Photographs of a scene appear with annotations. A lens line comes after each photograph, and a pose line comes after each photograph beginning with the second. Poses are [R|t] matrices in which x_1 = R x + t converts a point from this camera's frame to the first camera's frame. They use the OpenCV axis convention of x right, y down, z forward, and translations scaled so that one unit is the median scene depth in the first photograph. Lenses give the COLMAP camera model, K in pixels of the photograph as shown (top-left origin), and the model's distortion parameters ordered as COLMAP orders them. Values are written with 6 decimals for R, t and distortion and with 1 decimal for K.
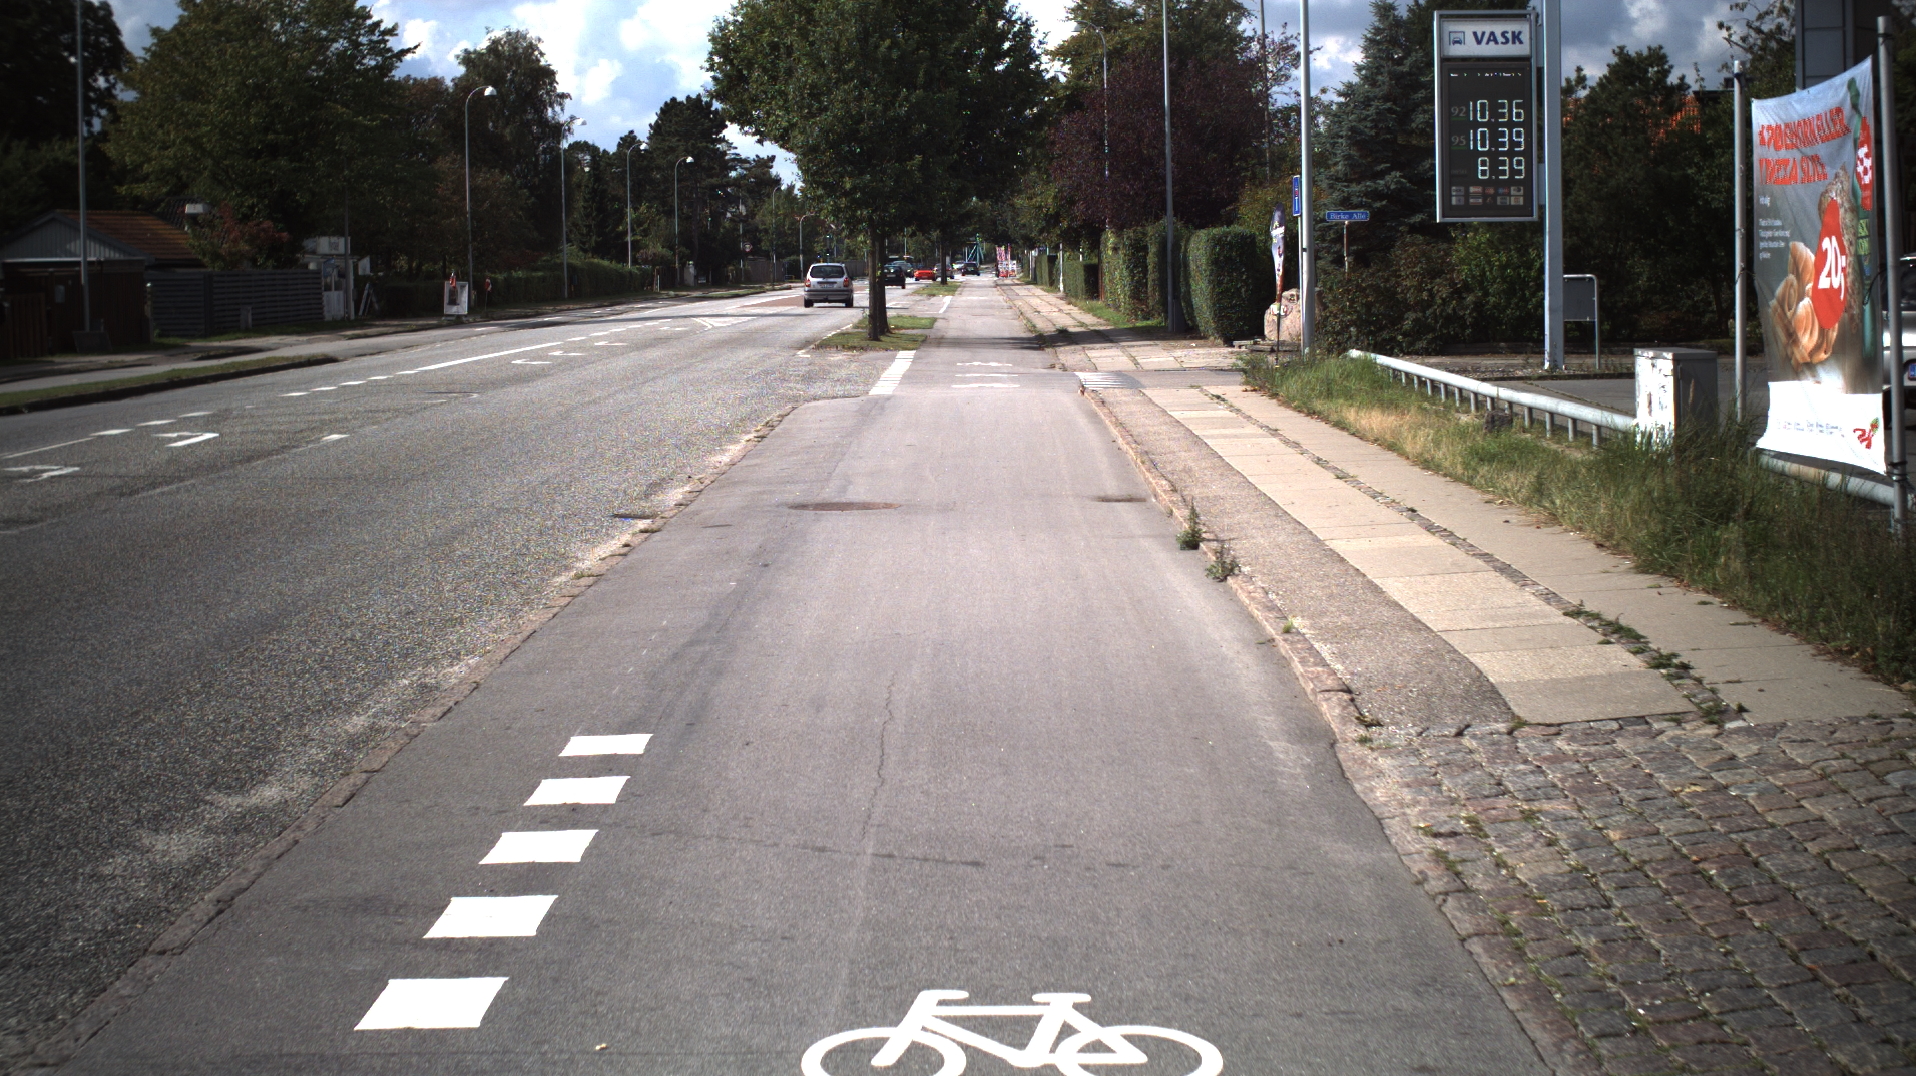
lens RADIAL K [[3294.6, 0, 958.0], [0, 3294.6, 538.0], [0, 0, 1]] dist [-0.308344, 0.510438]
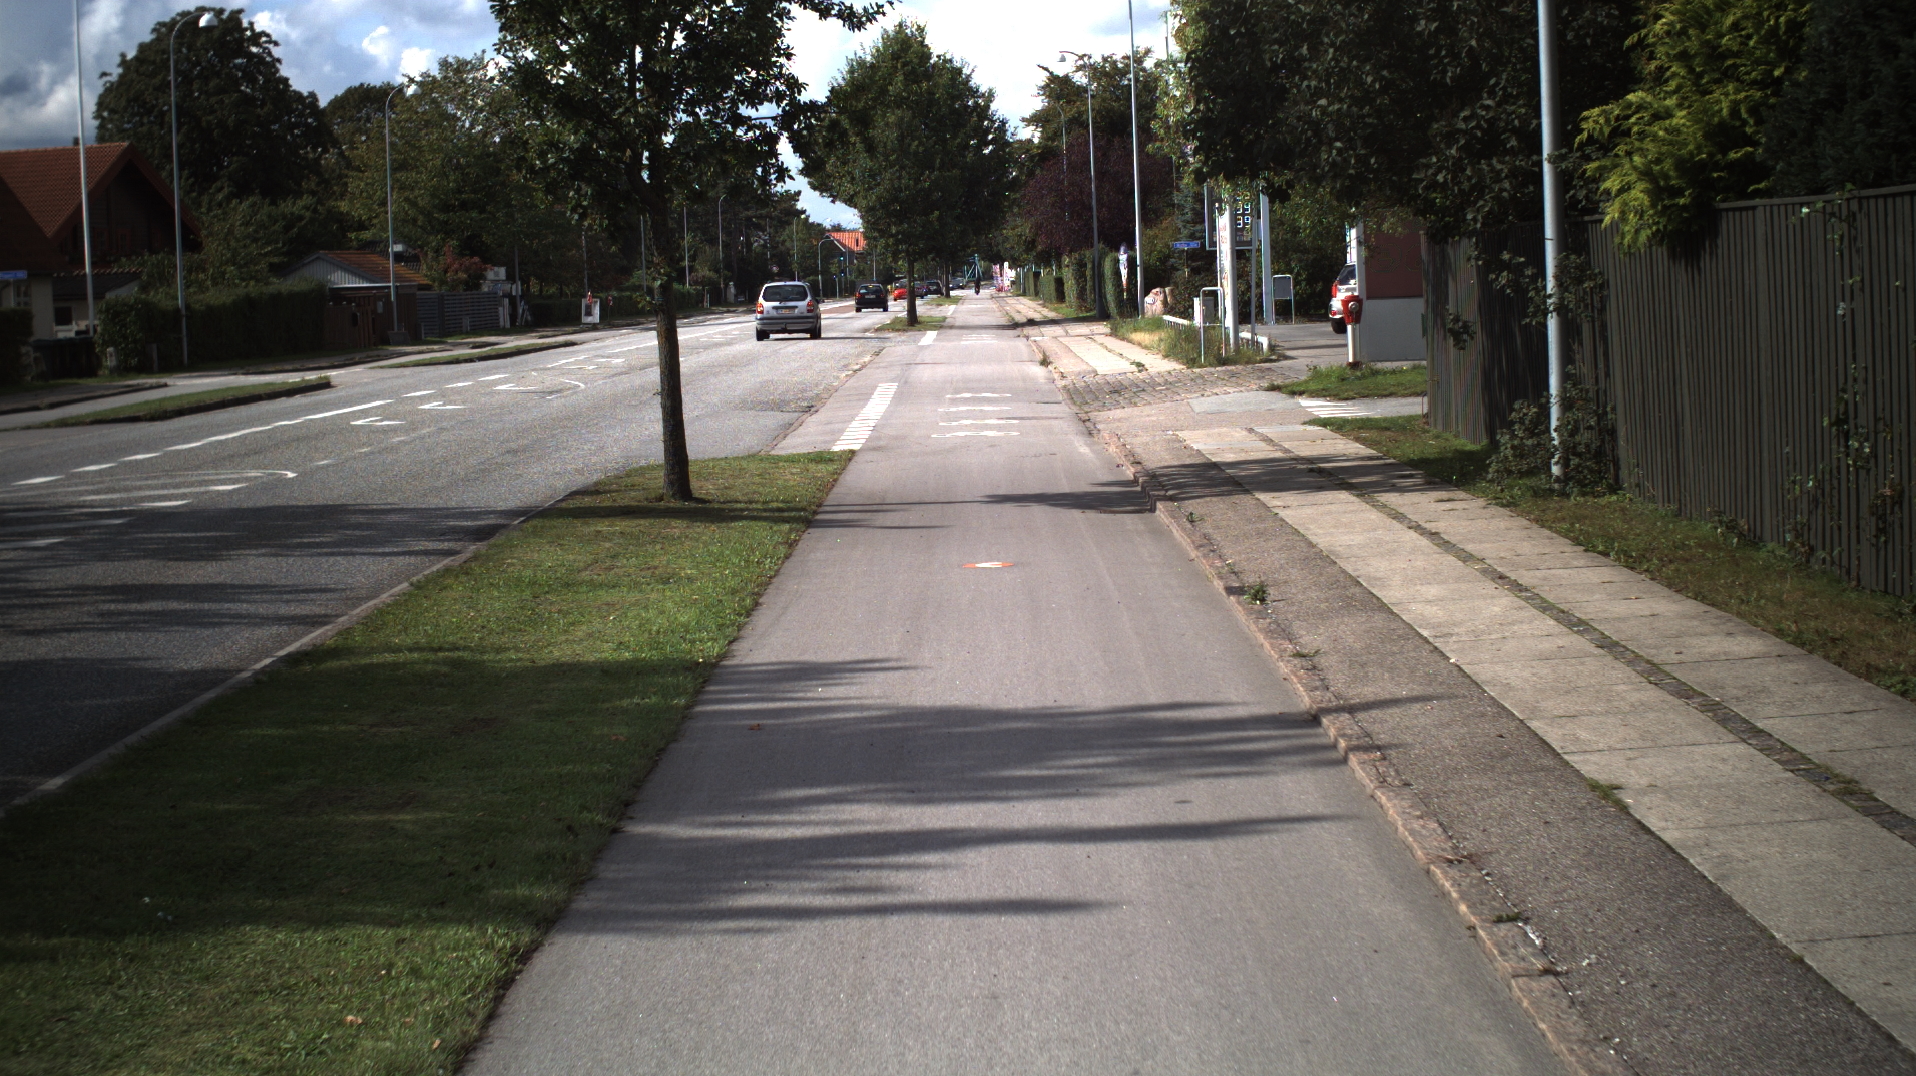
lens RADIAL K [[3294.6, 0, 958.0], [0, 3294.6, 538.0], [0, 0, 1]] dist [-0.308344, 0.510438]
pose [[0.999819, -0.018985, -0.001297, -0.001647], [0.018978, 0.999805, -0.005507, 0.037559], [0.001401, 0.005482, 0.999984, -0.432382]]
